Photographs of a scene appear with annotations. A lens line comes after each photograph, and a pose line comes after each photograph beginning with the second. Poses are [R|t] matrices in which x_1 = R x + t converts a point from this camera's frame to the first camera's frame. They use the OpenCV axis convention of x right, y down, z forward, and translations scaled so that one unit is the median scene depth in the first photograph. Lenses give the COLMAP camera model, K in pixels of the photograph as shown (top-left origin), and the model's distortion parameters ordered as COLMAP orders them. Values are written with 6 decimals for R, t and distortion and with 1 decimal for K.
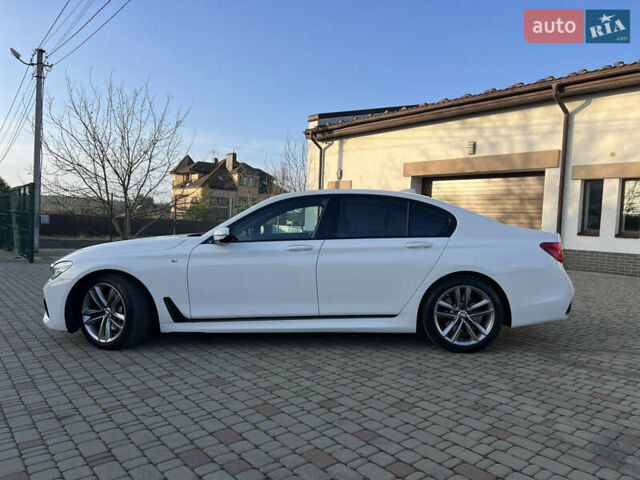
lens RADIAL K [[476.9, 0, 320.0], [0, 476.9, 240.0], [0, 0, 1]] dist [-0.000336, -0.005431]
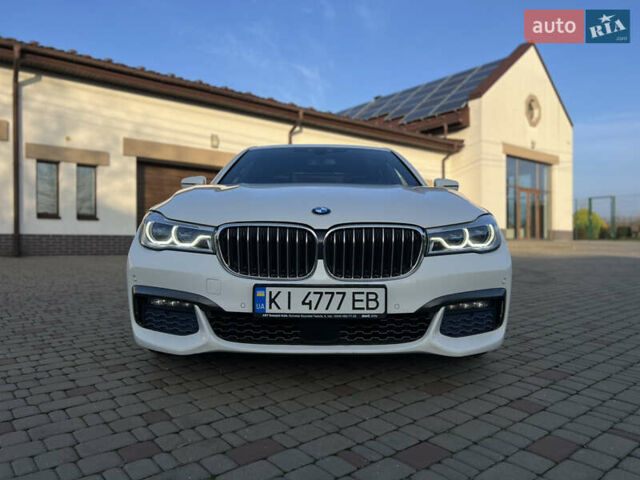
lens RADIAL K [[476.9, 0, 320.0], [0, 476.9, 240.0], [0, 0, 1]] dist [-0.000336, -0.005431]
pose [[0.021362, -0.065945, 0.997595, -0.391931], [0.004244, 0.997819, 0.065869, -0.028512], [-0.999763, 0.002827, 0.021596, 0.430576]]
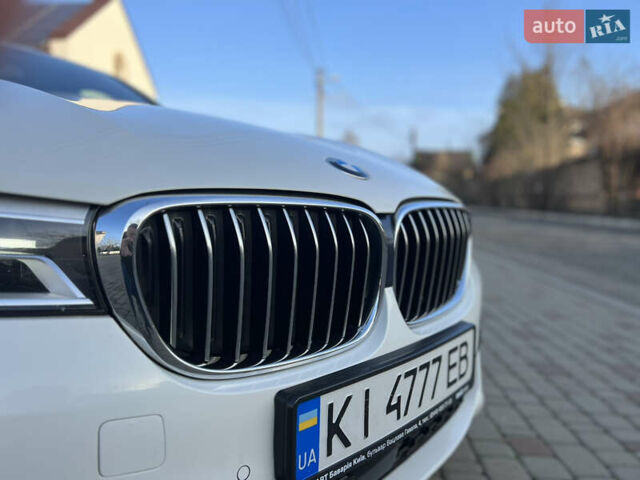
lens RADIAL K [[497.3, 0, 320.0], [0, 497.3, 240.0], [0, 0, 1]] dist [-0.007360, -0.005455]
pose [[-0.736736, -0.124921, 0.664541, -0.265028], [-0.054031, 0.990520, 0.126299, -0.025759], [-0.674019, 0.057143, -0.736501, 0.492163]]
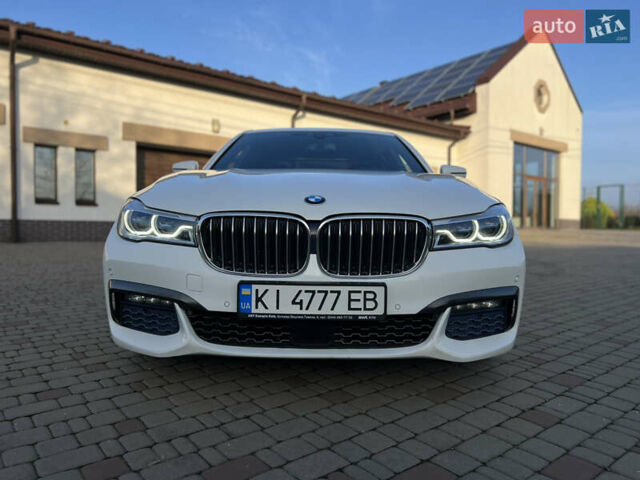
lens RADIAL K [[476.9, 0, 320.0], [0, 476.9, 240.0], [0, 0, 1]] dist [-0.000336, -0.005431]
pose [[0.030701, -0.093169, 0.995177, -0.374488], [-0.002179, 0.995638, 0.093279, -0.029028], [-0.999526, -0.005032, 0.030364, 0.427351]]
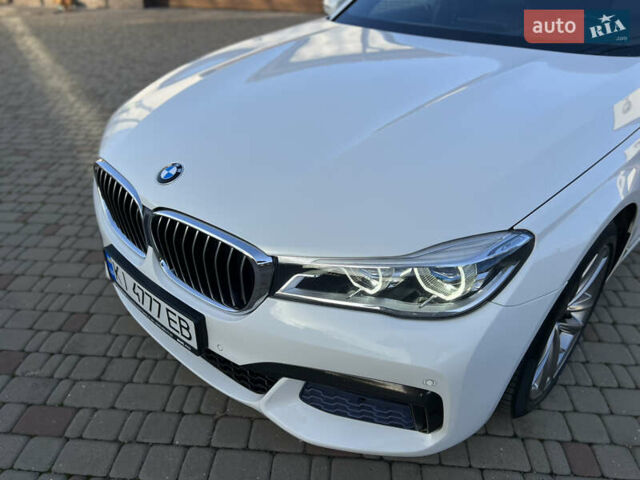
lens RADIAL K [[476.9, 0, 320.0], [0, 476.9, 240.0], [0, 0, 1]] dist [-0.000336, -0.005431]
pose [[0.708348, -0.399355, 0.582030, -0.265084], [0.031878, 0.841822, 0.538813, -0.075002], [-0.705143, -0.363113, 0.609033, 0.331962]]
